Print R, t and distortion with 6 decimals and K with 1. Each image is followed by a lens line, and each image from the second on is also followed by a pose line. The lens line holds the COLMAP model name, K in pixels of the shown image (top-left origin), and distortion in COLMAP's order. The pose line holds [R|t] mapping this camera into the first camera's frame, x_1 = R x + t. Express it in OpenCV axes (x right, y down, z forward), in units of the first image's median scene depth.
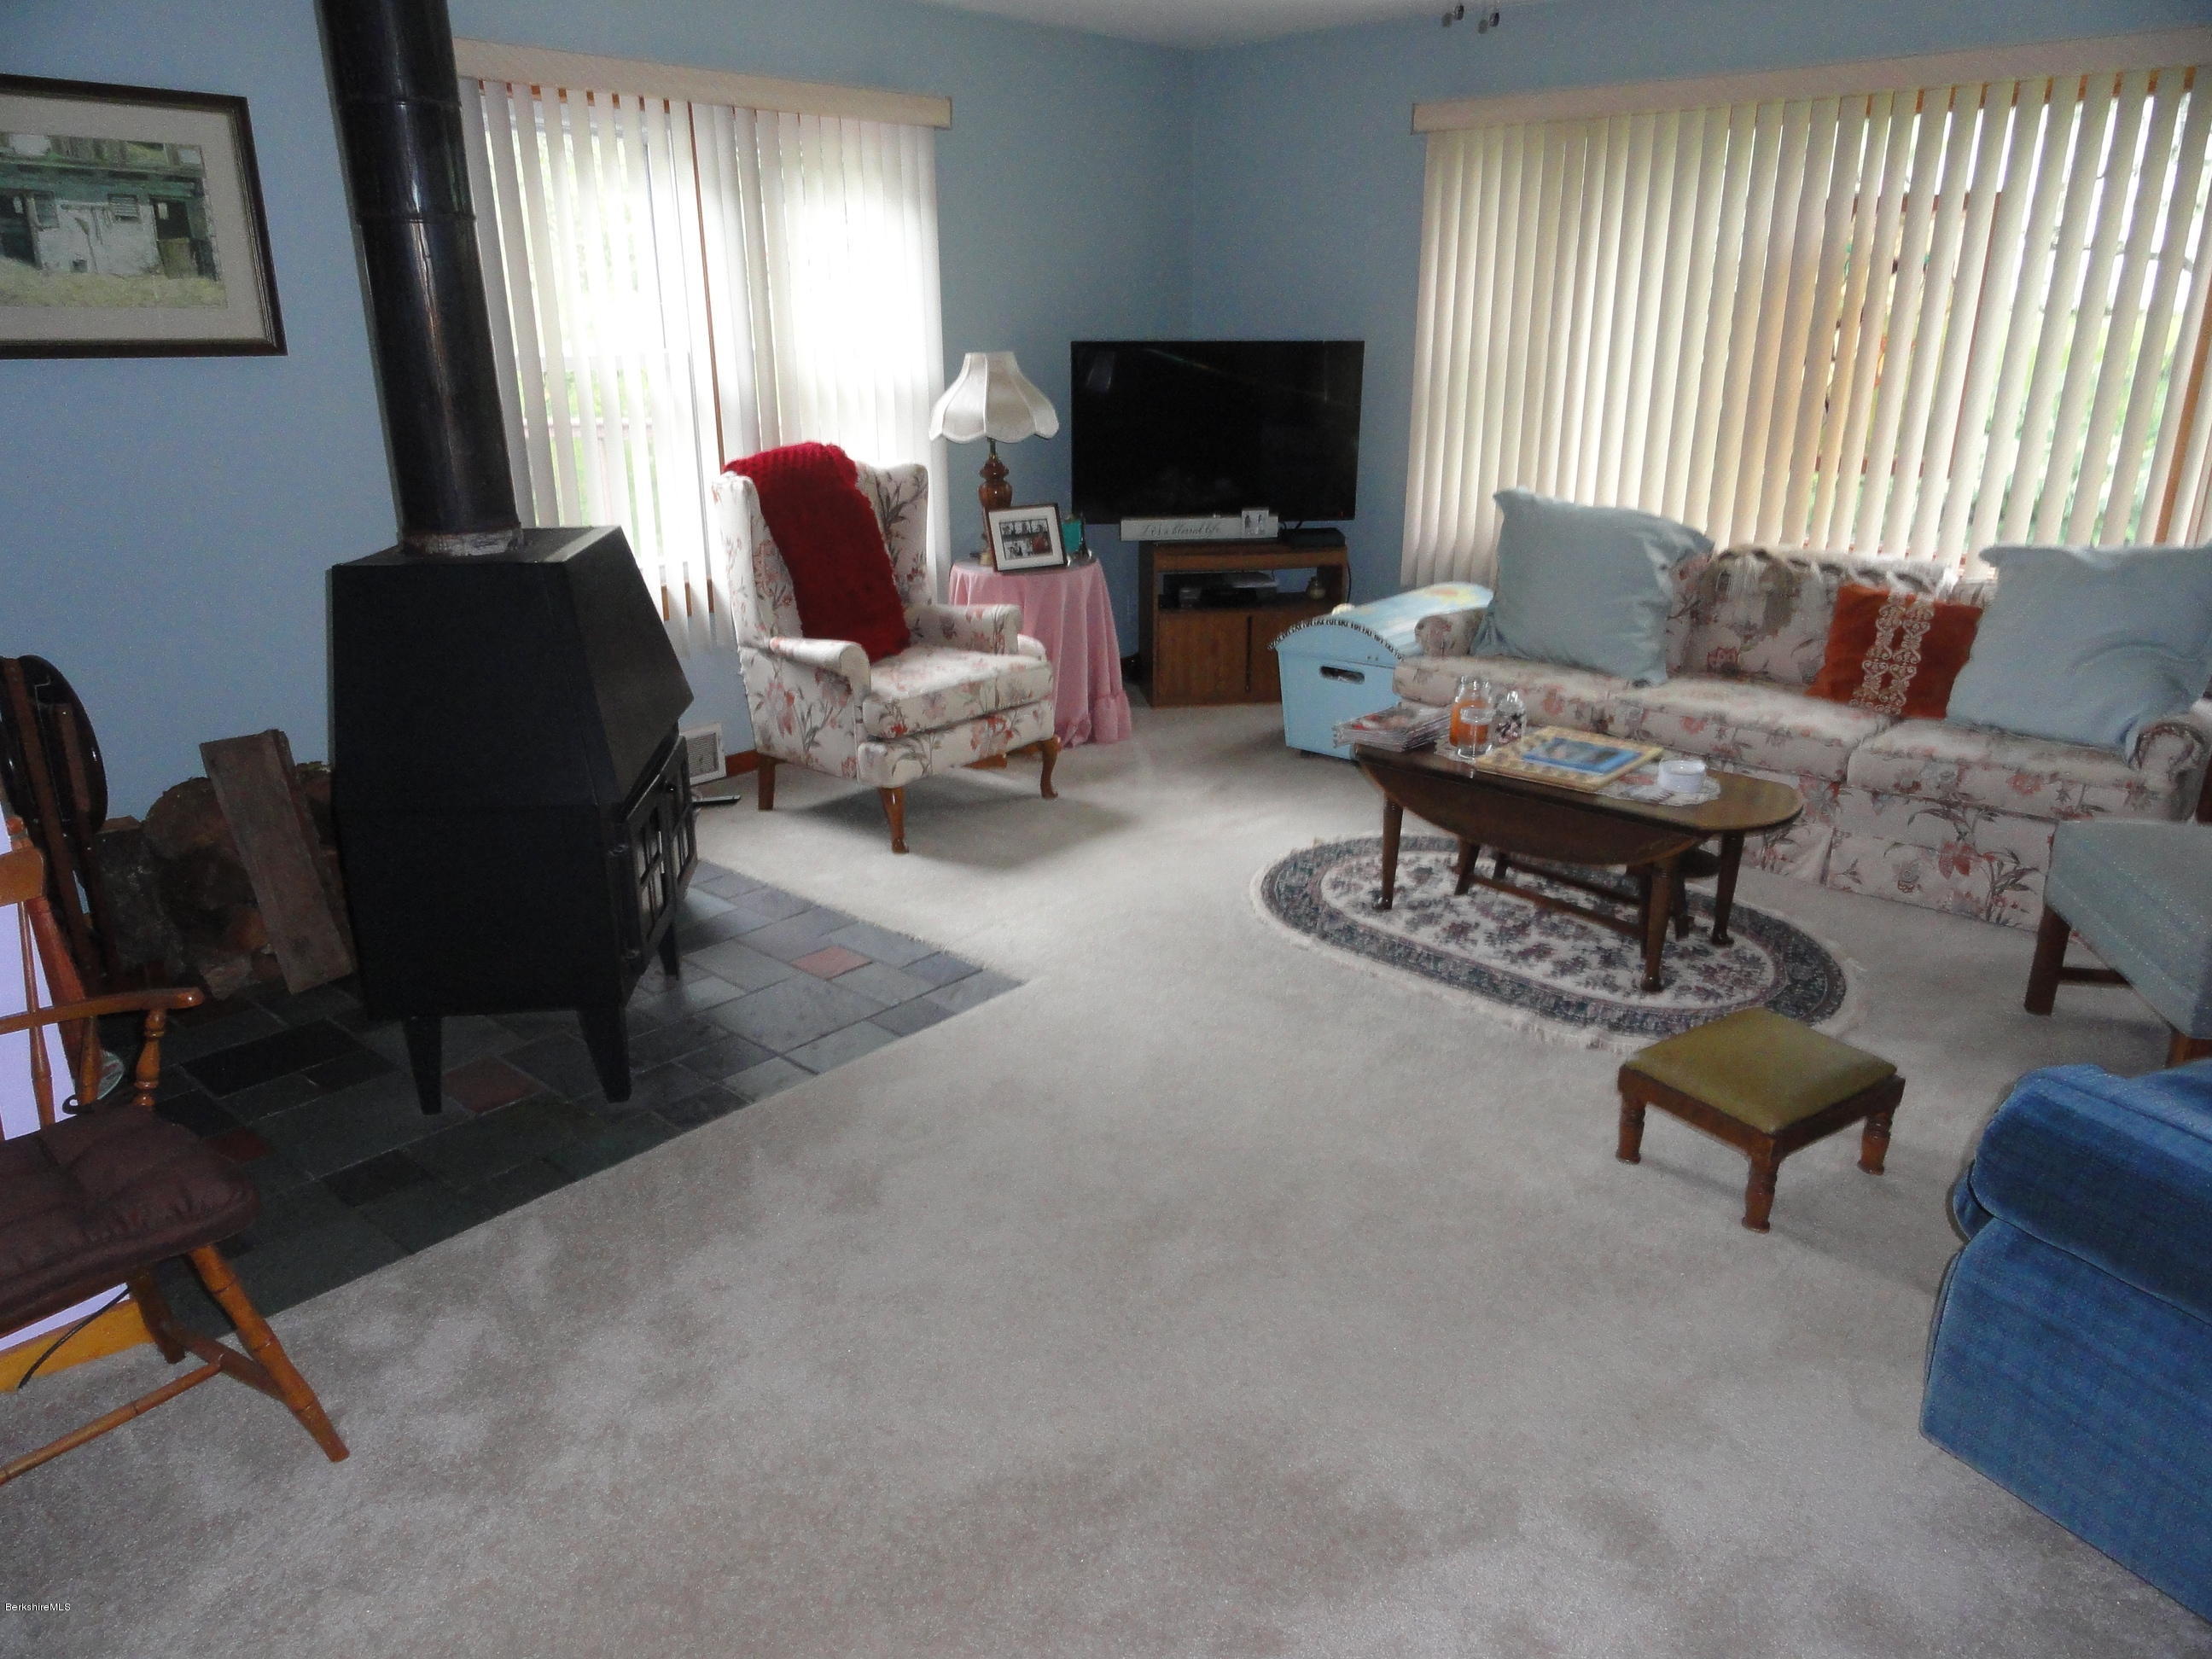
lens RADIAL K [[1541.0, 0, 1113.6], [0, 1541.0, 834.1], [0, 0, 1]] dist [-0.008549, 0.007661]
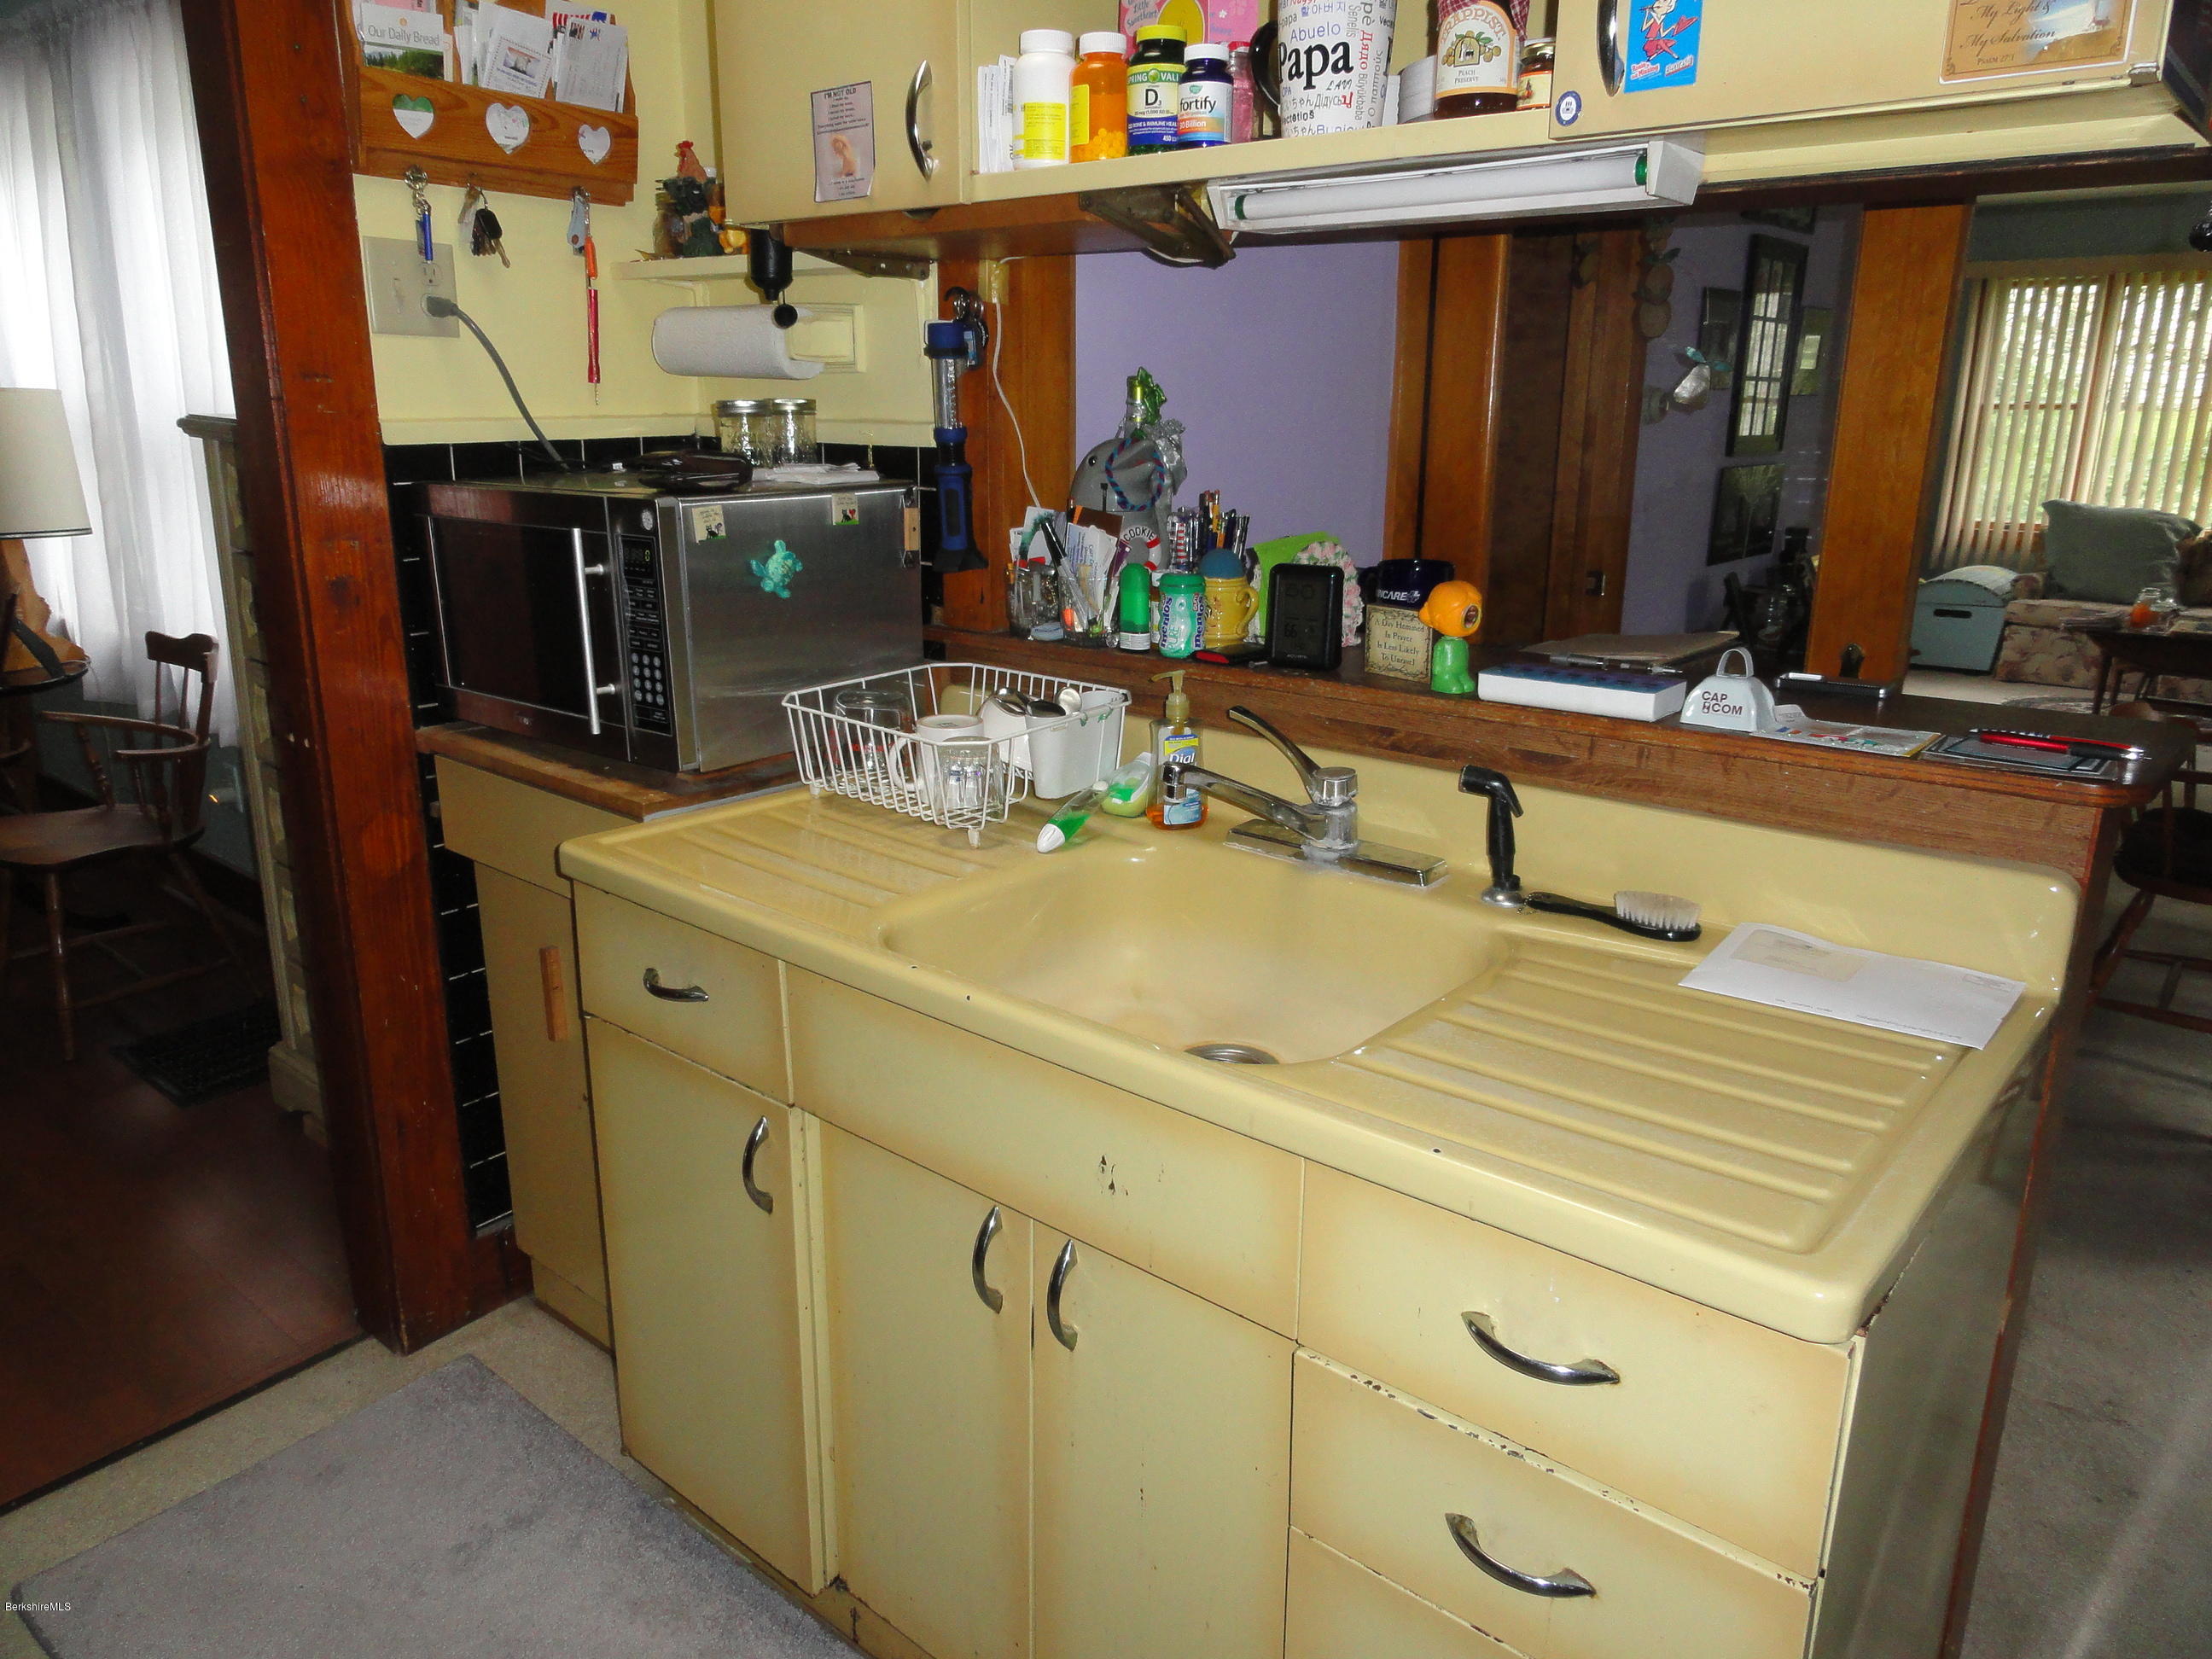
lens RADIAL K [[1541.0, 0, 1094.3], [0, 1541.0, 825.8], [0, 0, 1]] dist [-0.008549, 0.007661]
pose [[0.999654, -0.005569, 0.025715, -0.880442], [0.006916, 0.998591, -0.052616, 0.217880], [-0.025386, 0.052775, 0.998284, -0.631040]]
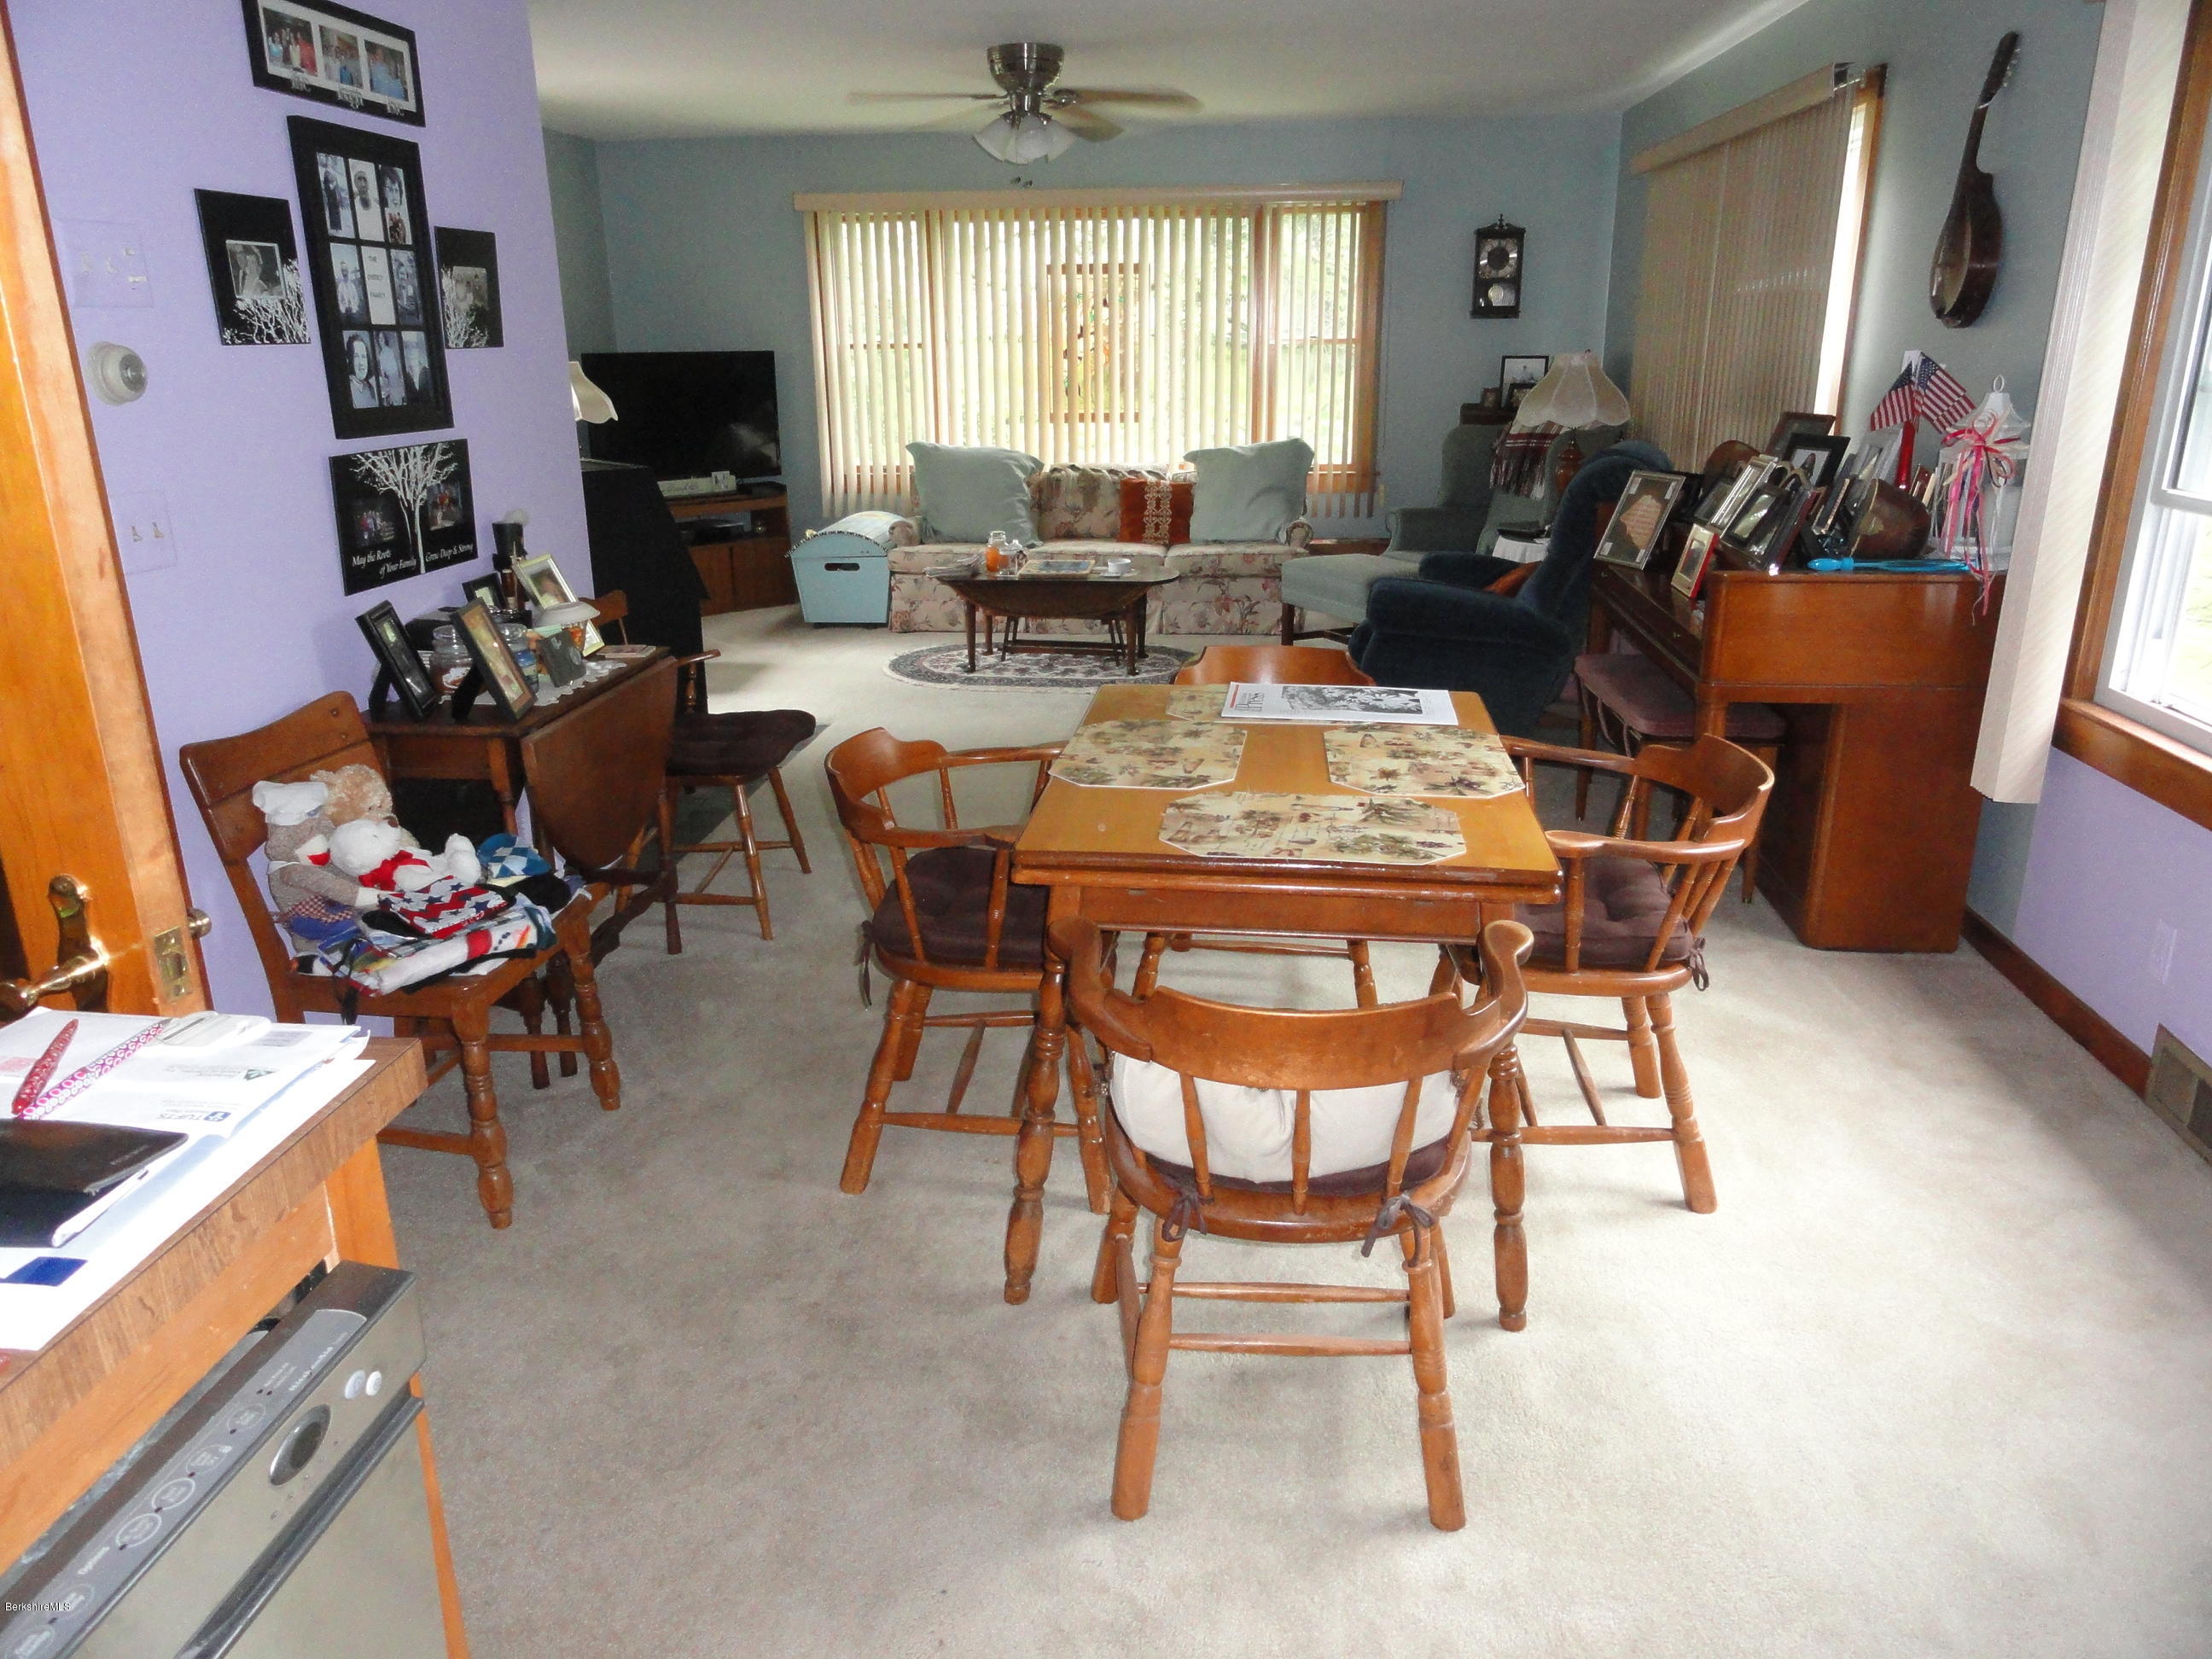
lens RADIAL K [[1541.0, 0, 1104.6], [0, 1541.0, 824.1], [0, 0, 1]] dist [-0.008549, 0.007661]
pose [[0.805804, -0.187302, 0.561782, -0.613870], [0.196717, 0.979455, 0.044392, 0.145166], [-0.558554, 0.074741, 0.826094, -0.436738]]
